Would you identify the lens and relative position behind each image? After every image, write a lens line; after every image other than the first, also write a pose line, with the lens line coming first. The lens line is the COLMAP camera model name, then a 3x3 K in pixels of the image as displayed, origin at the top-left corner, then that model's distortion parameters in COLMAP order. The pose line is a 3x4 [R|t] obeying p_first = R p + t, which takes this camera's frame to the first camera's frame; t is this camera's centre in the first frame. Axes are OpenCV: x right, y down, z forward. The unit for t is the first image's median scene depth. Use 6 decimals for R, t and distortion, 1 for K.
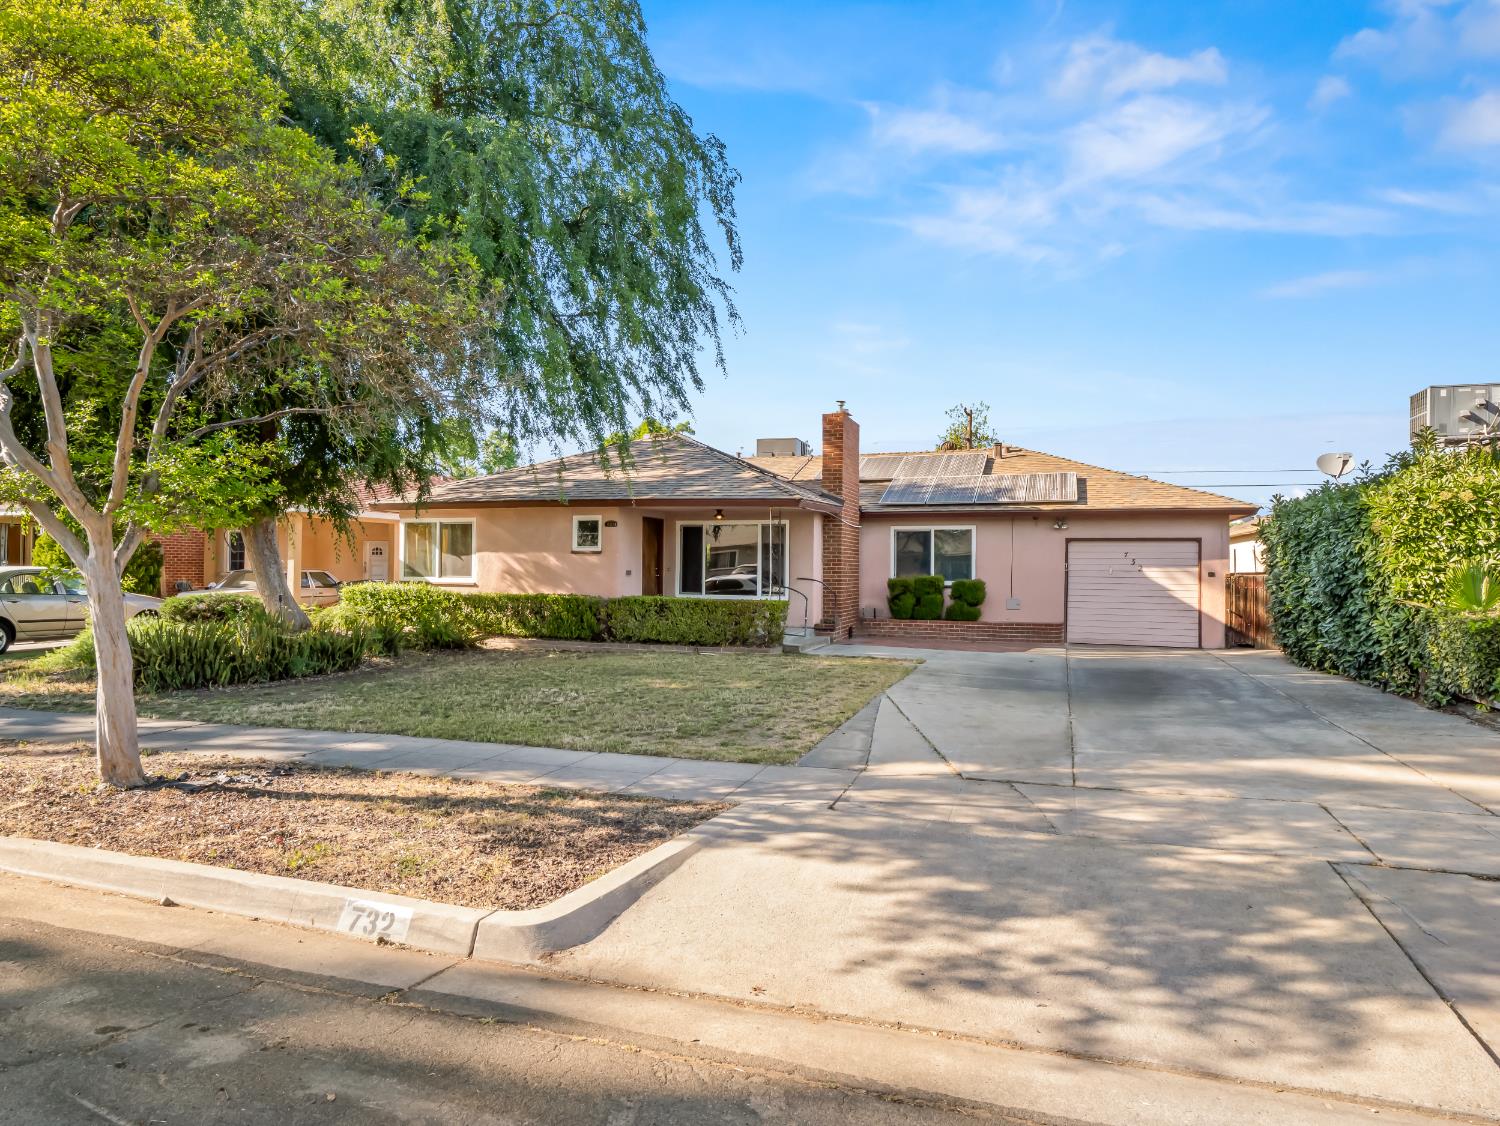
lens RADIAL K [[874.8, 0, 750.0], [0, 874.8, 563.0], [0, 0, 1]] dist [-0.000055, -0.000008]
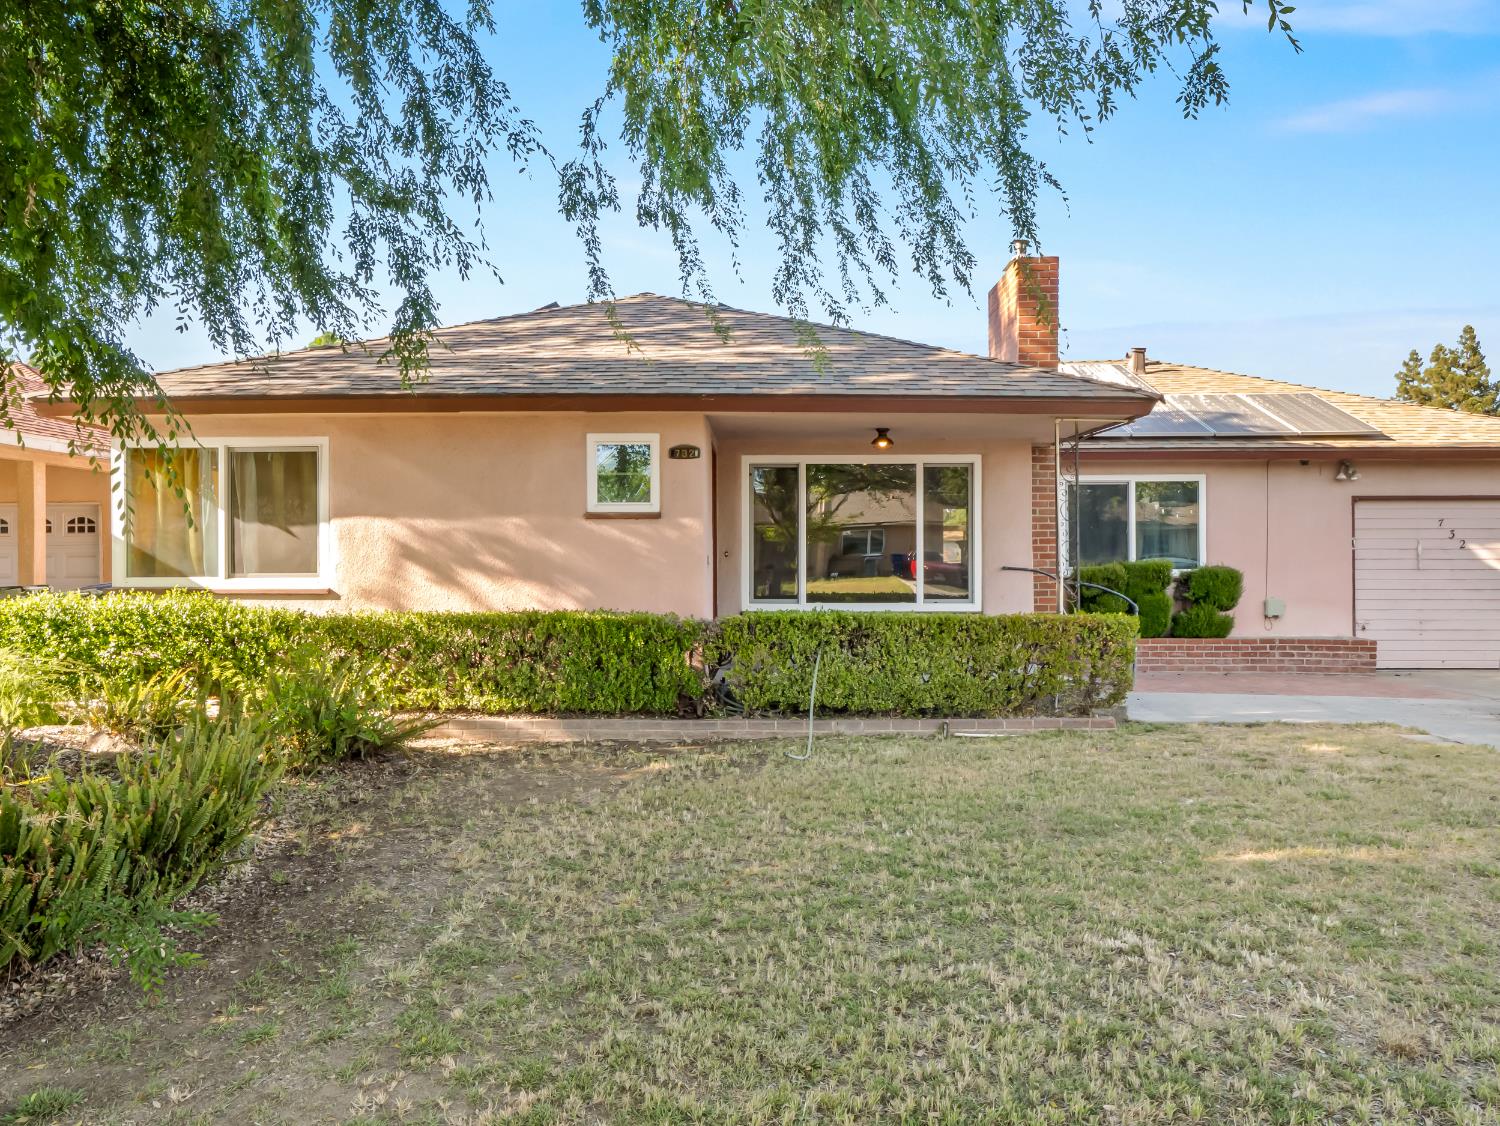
lens RADIAL K [[1119.7, 0, 750.0], [0, 1119.7, 563.0], [0, 0, 1]] dist [-0.000552, 0.000266]
pose [[0.946654, -0.012598, 0.322005, -0.296503], [0.010344, 0.999909, 0.008712, 0.007450], [-0.322085, -0.004916, 0.946698, 0.418445]]
